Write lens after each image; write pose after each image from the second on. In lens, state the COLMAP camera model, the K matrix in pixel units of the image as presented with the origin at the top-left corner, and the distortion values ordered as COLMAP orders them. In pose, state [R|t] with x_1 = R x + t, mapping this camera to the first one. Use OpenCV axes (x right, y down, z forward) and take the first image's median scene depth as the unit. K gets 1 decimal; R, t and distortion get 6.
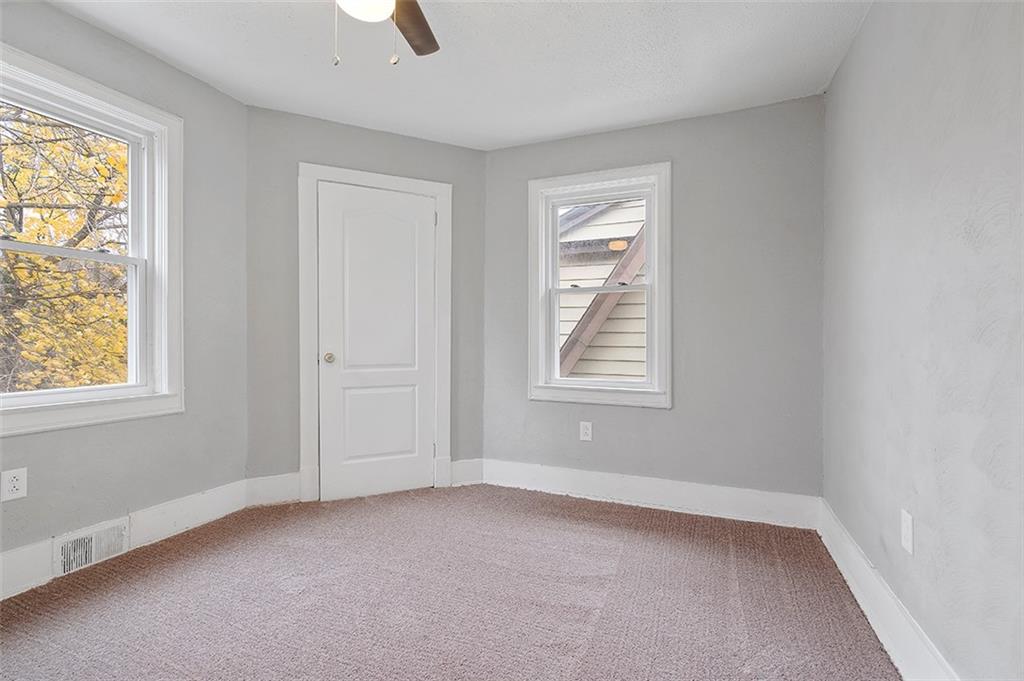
lens RADIAL K [[469.7, 0, 509.9], [0, 469.7, 348.0], [0, 0, 1]] dist [0.000089, 0.000355]
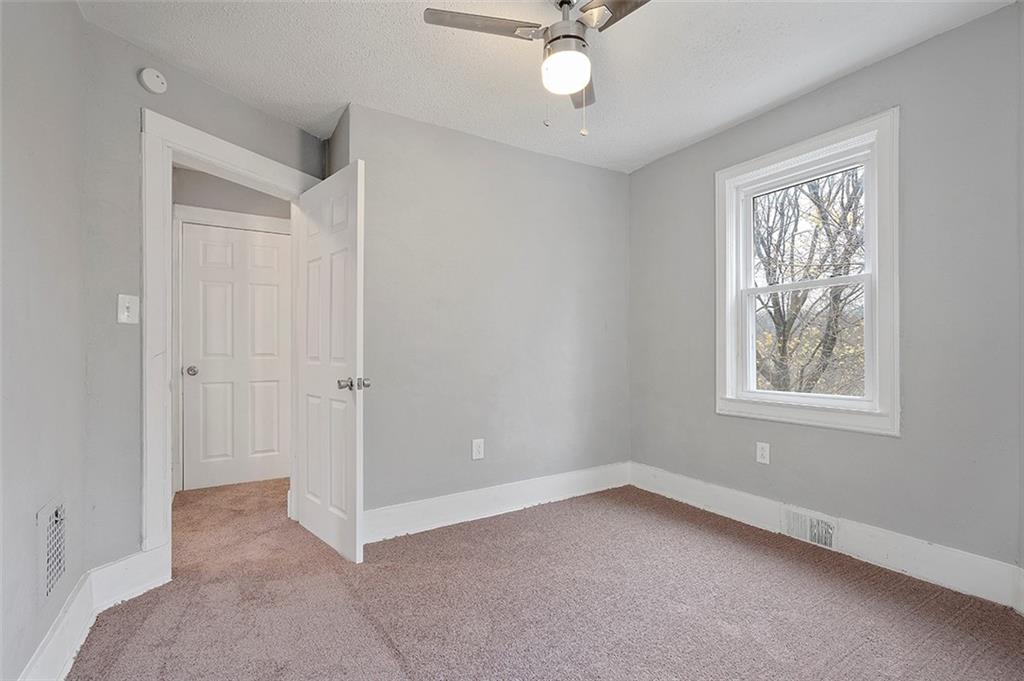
lens RADIAL K [[469.7, 0, 509.9], [0, 469.7, 348.0], [0, 0, 1]] dist [0.000089, 0.000355]
pose [[-0.577702, -0.004419, -0.816236, 0.492191], [-0.012121, 0.999922, 0.003165, -0.026367], [0.816158, 0.011722, -0.577710, 1.000150]]
